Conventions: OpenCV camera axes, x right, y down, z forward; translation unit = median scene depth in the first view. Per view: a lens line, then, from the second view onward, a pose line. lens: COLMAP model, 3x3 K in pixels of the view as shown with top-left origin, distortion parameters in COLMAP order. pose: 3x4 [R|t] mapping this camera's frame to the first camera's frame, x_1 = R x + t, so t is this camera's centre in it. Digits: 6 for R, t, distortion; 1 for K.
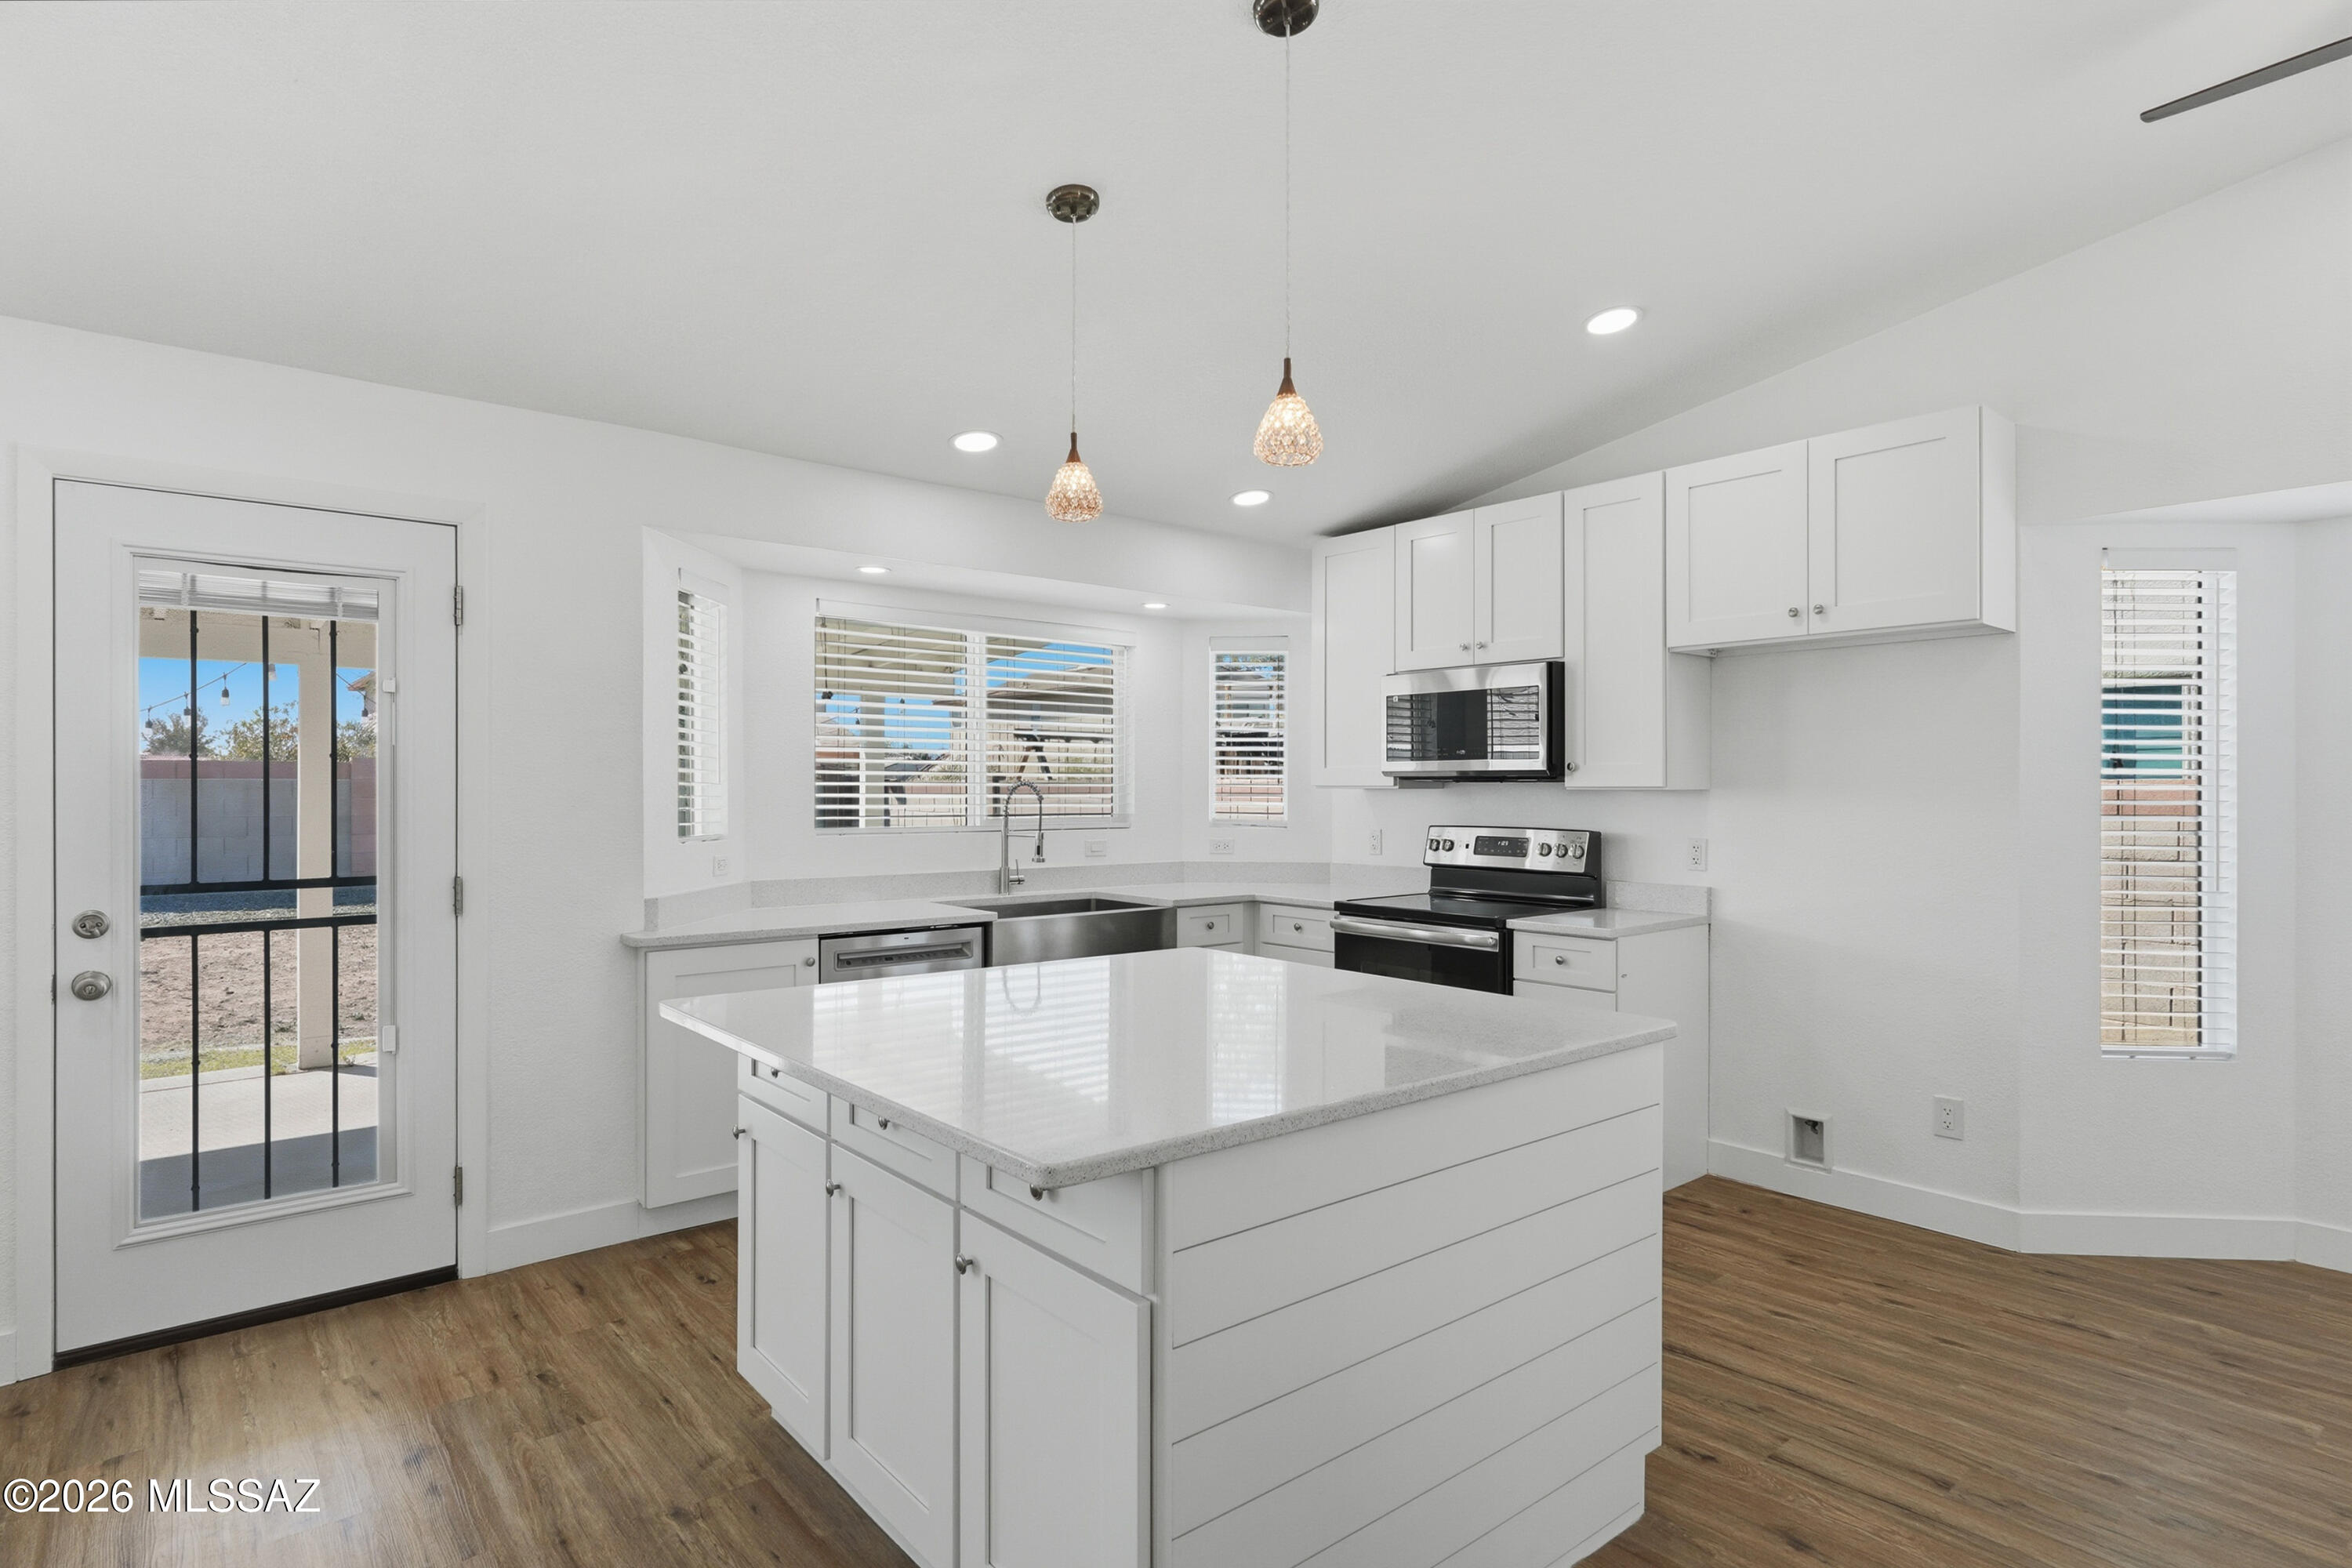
lens RADIAL K [[1232.6, 0, 1176.0], [0, 1232.6, 784.0], [0, 0, 1]] dist [-0.000339, 0.000581]
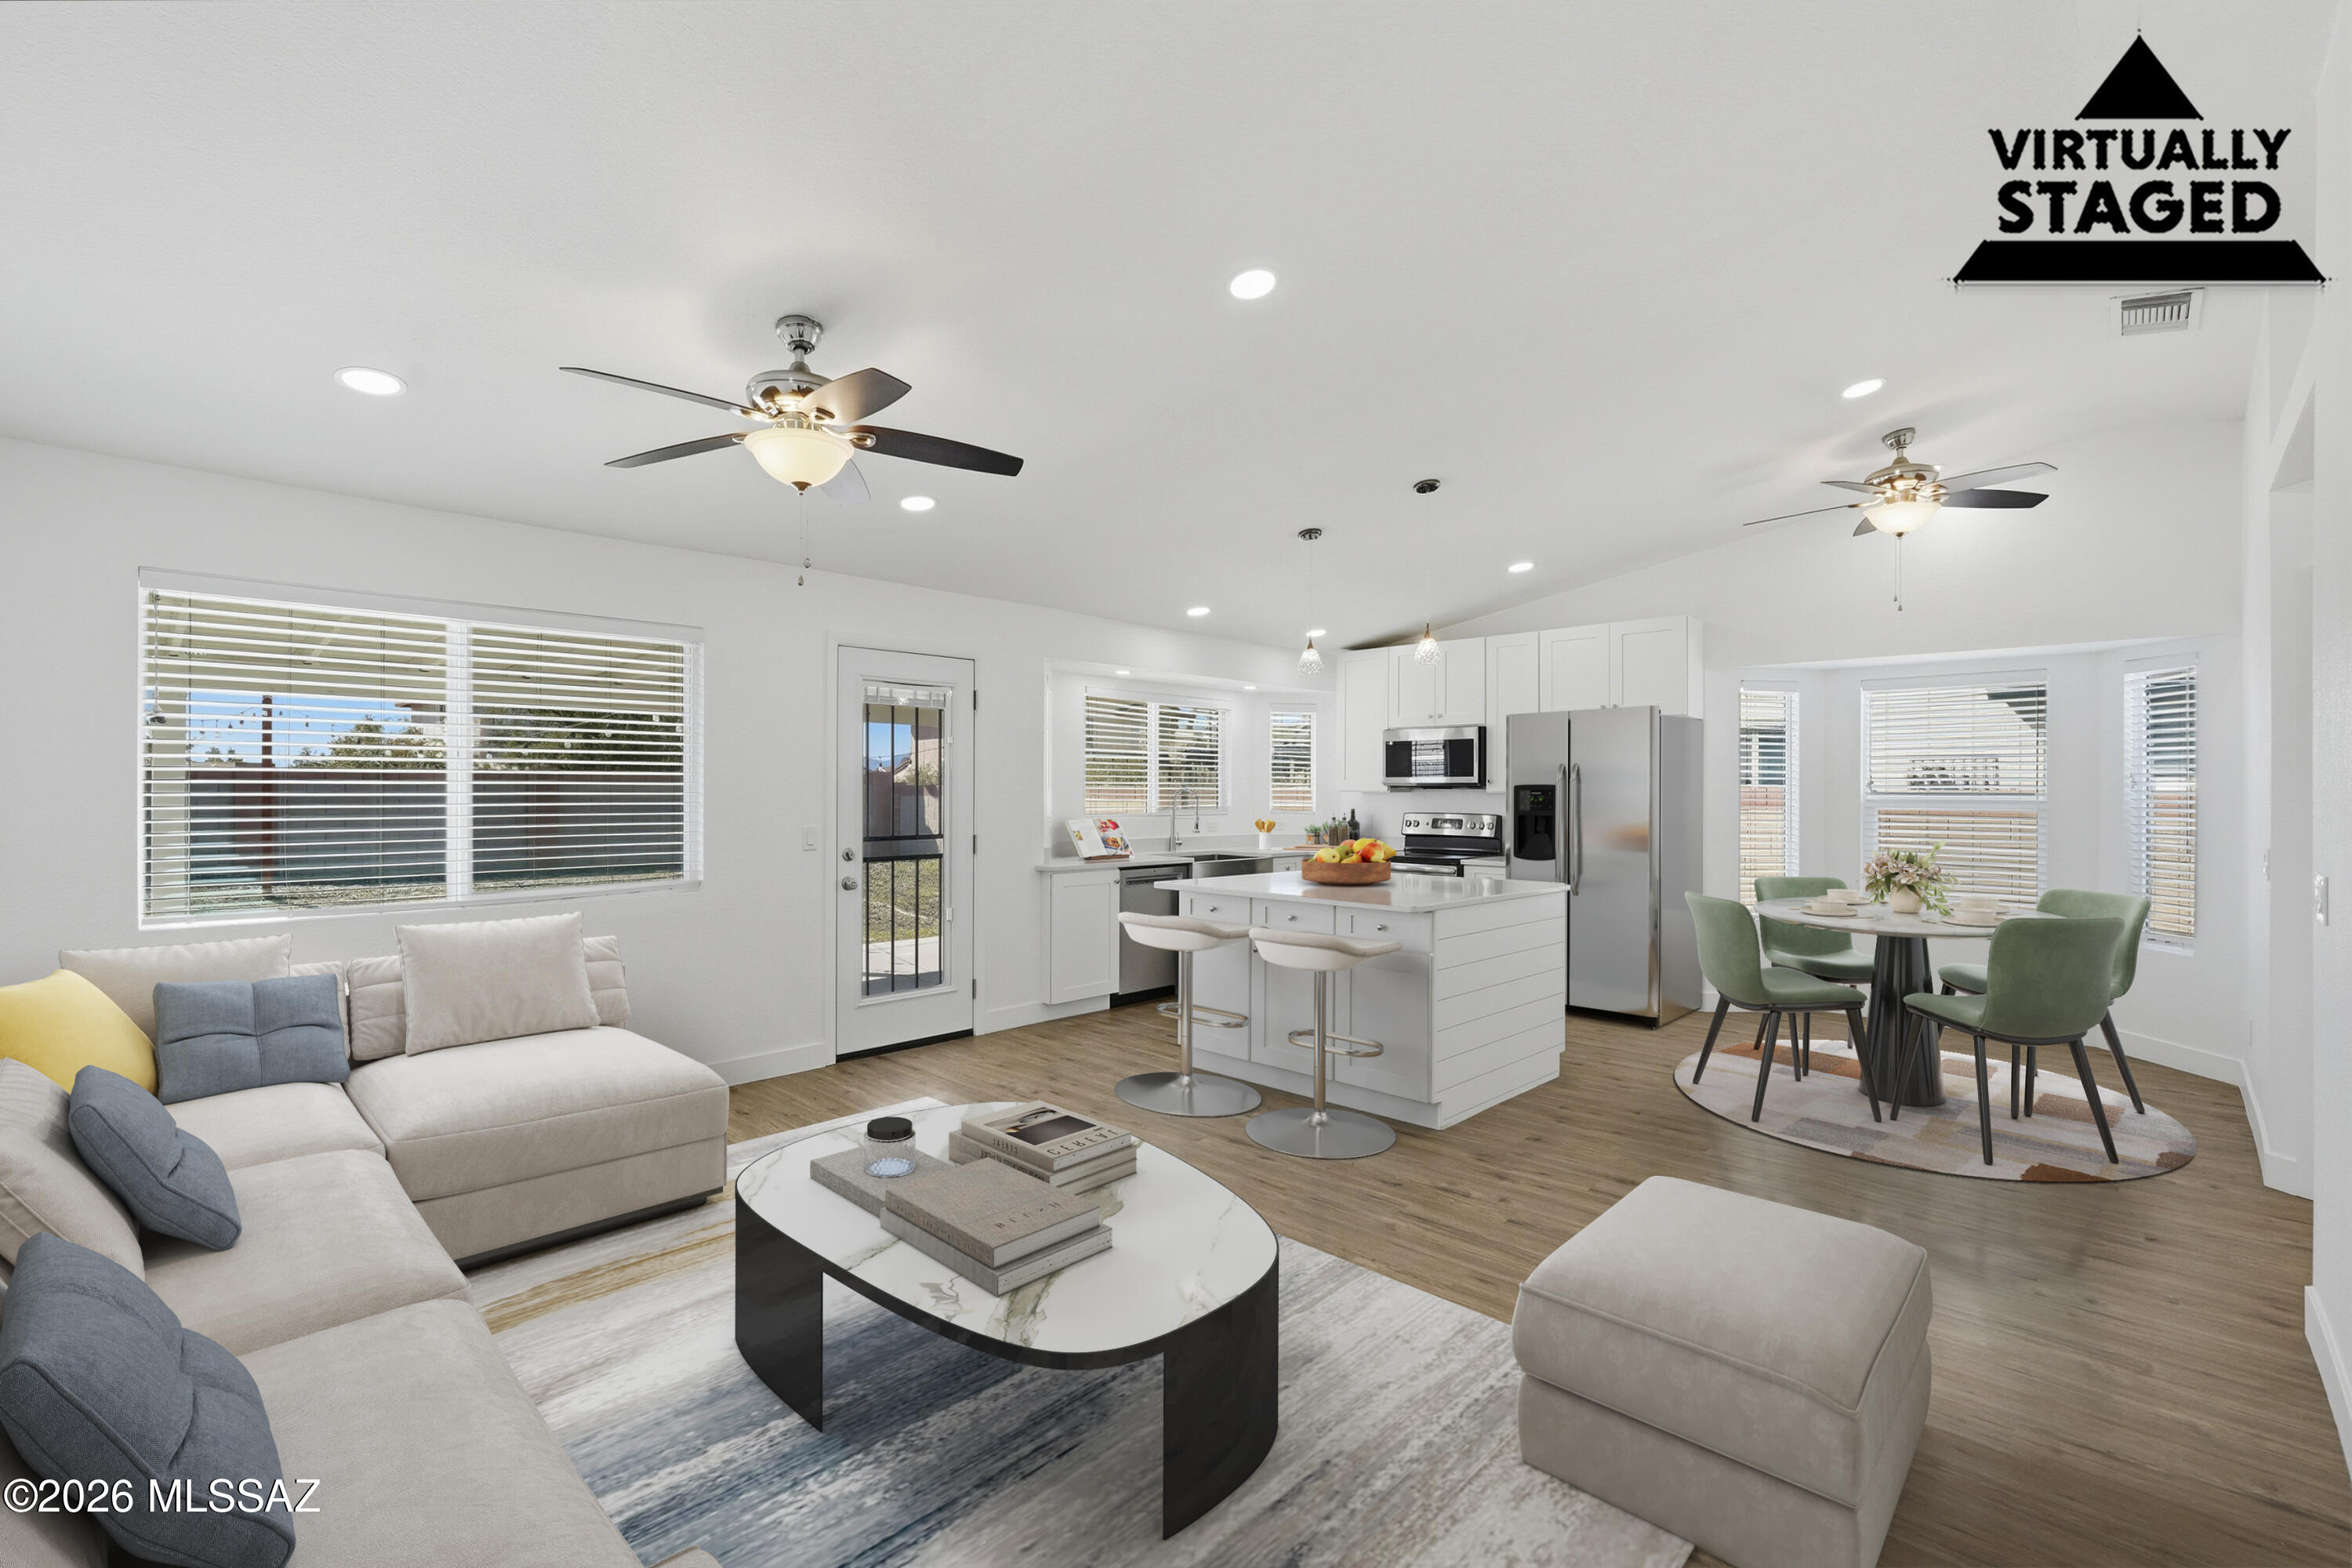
lens RADIAL K [[1033.6, 0, 1178.9], [0, 1033.6, 788.3], [0, 0, 1]] dist [-0.014209, 0.007786]
pose [[0.994089, 0.003113, 0.108520, -0.387878], [-0.003153, 0.999995, 0.000202, -0.002129], [-0.108519, -0.000543, 0.994094, -0.633222]]
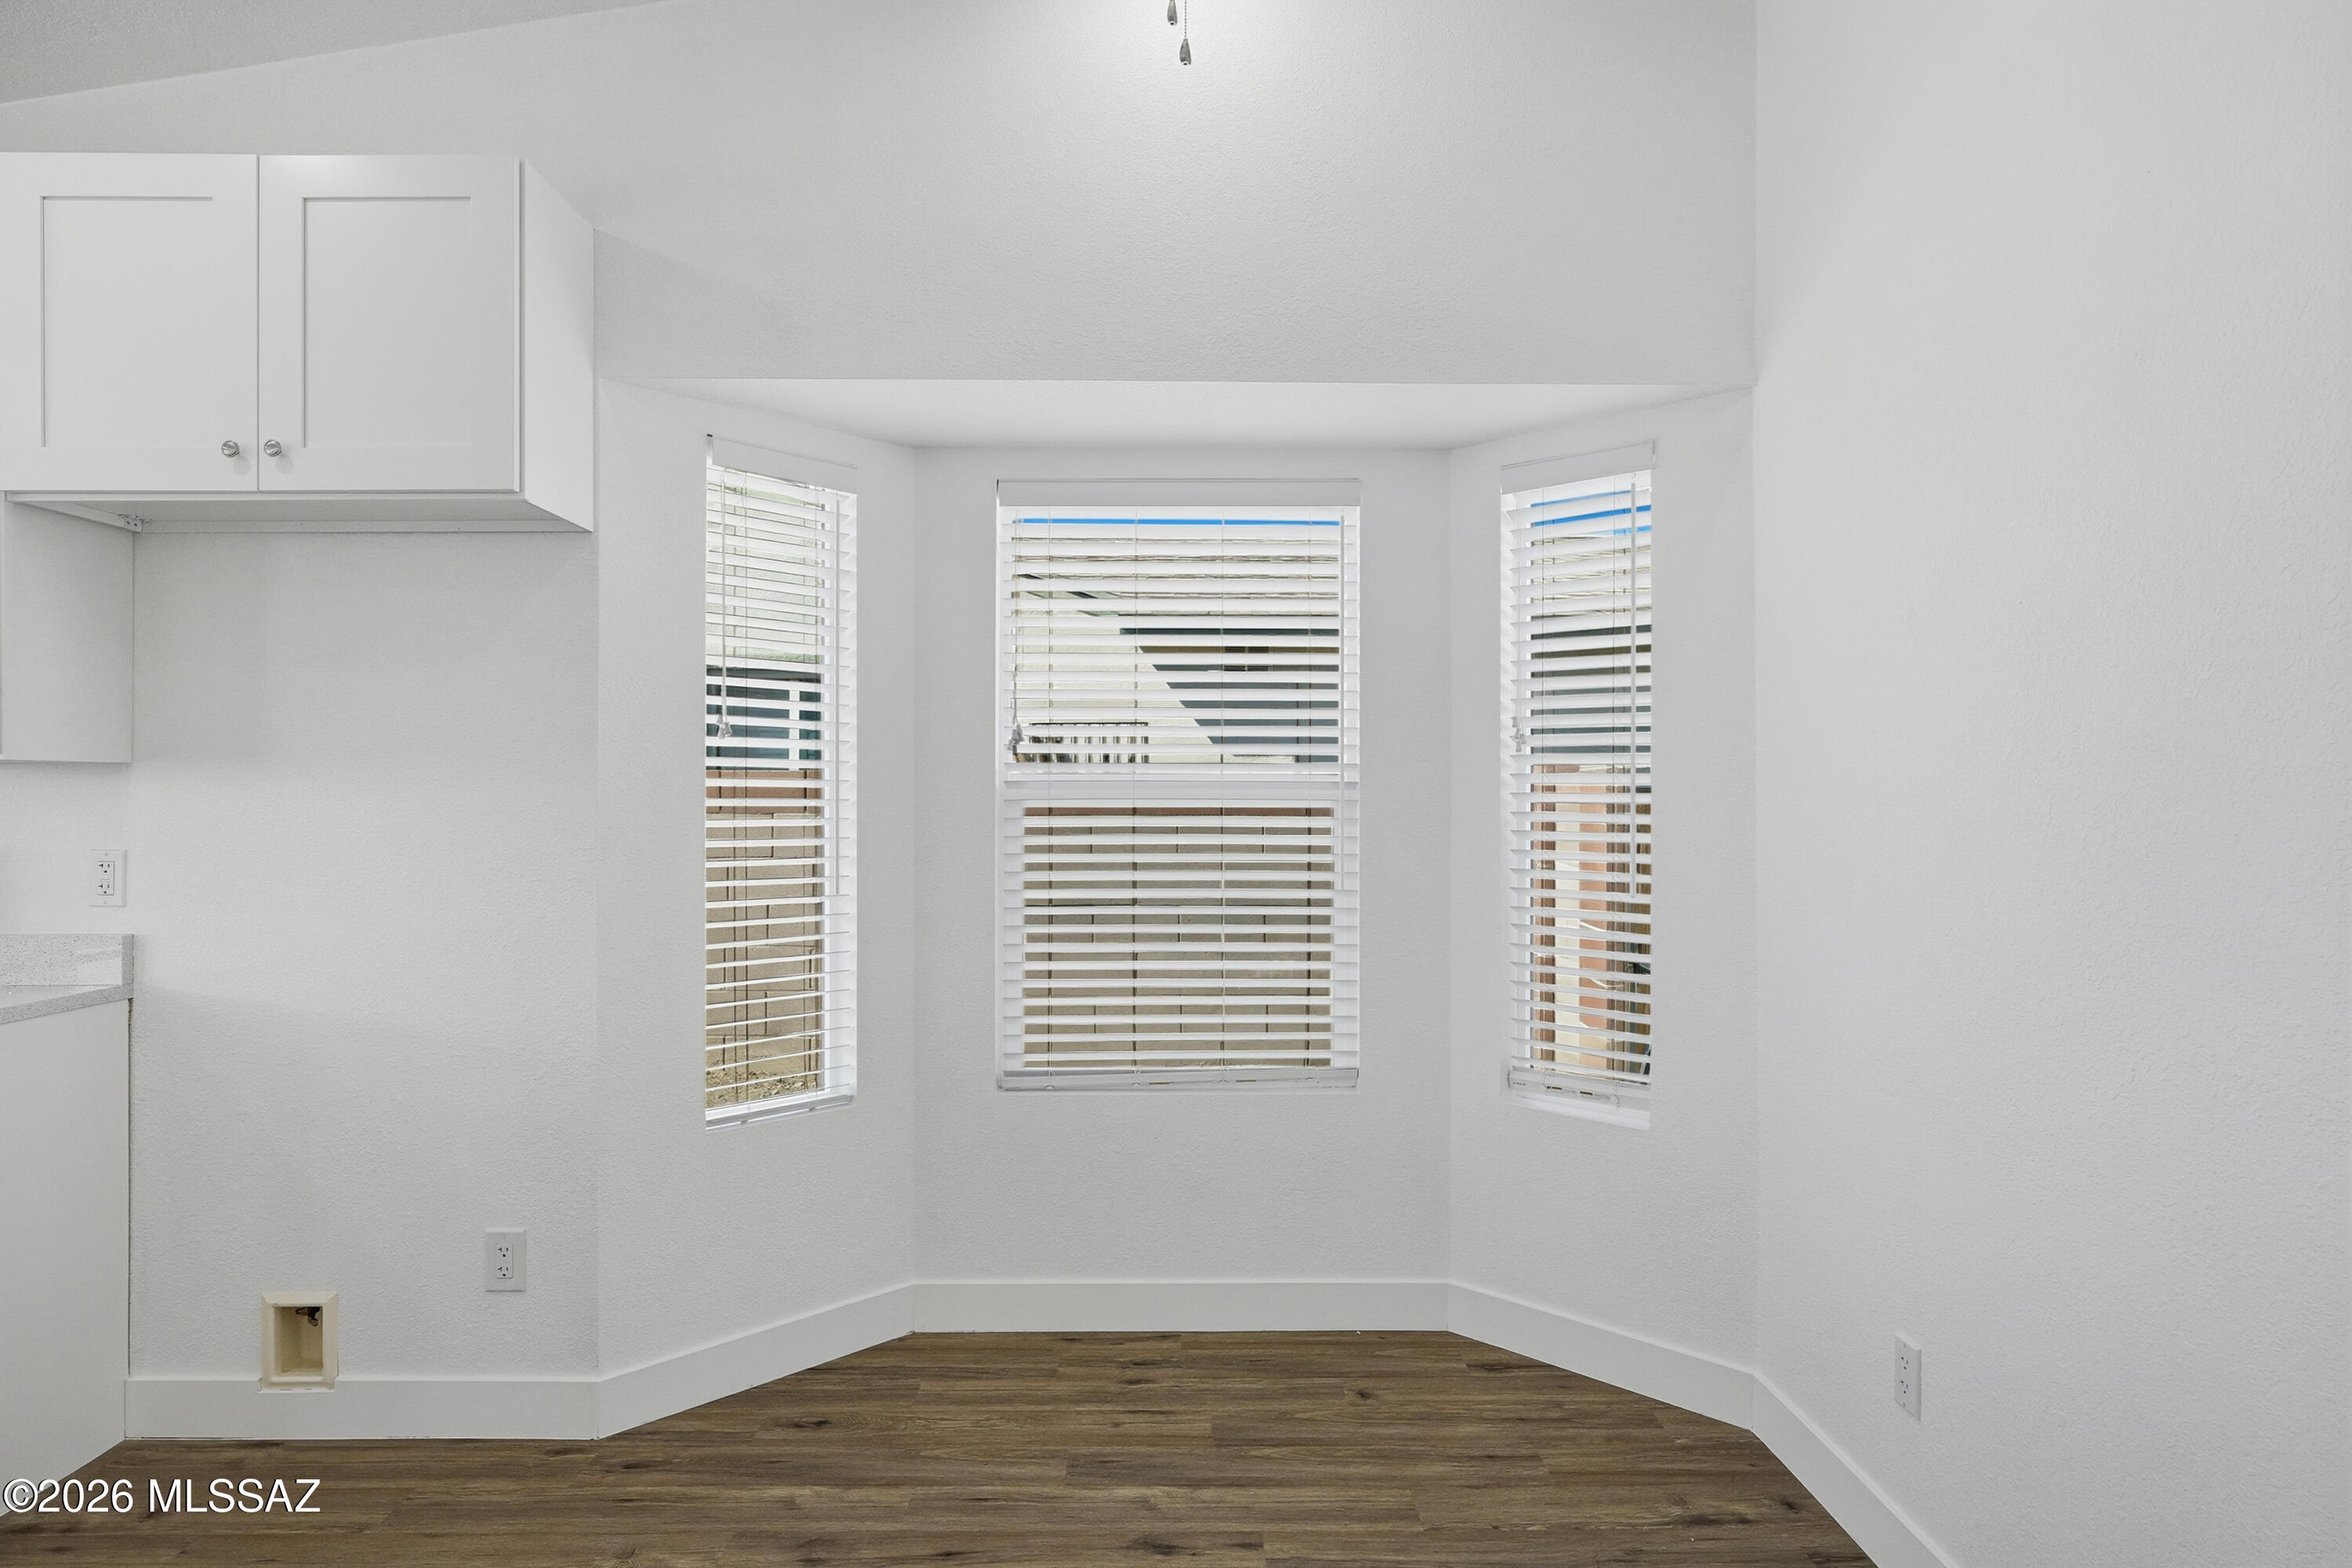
lens RADIAL K [[1293.8, 0, 1181.7], [0, 1293.8, 816.0], [0, 0, 1]] dist [-0.002553, -0.000356]
pose [[0.638024, -0.011931, 0.769924, 0.324852], [-0.000249, 0.999877, 0.015700, 0.022056], [-0.770017, -0.010209, 0.637942, 0.280705]]
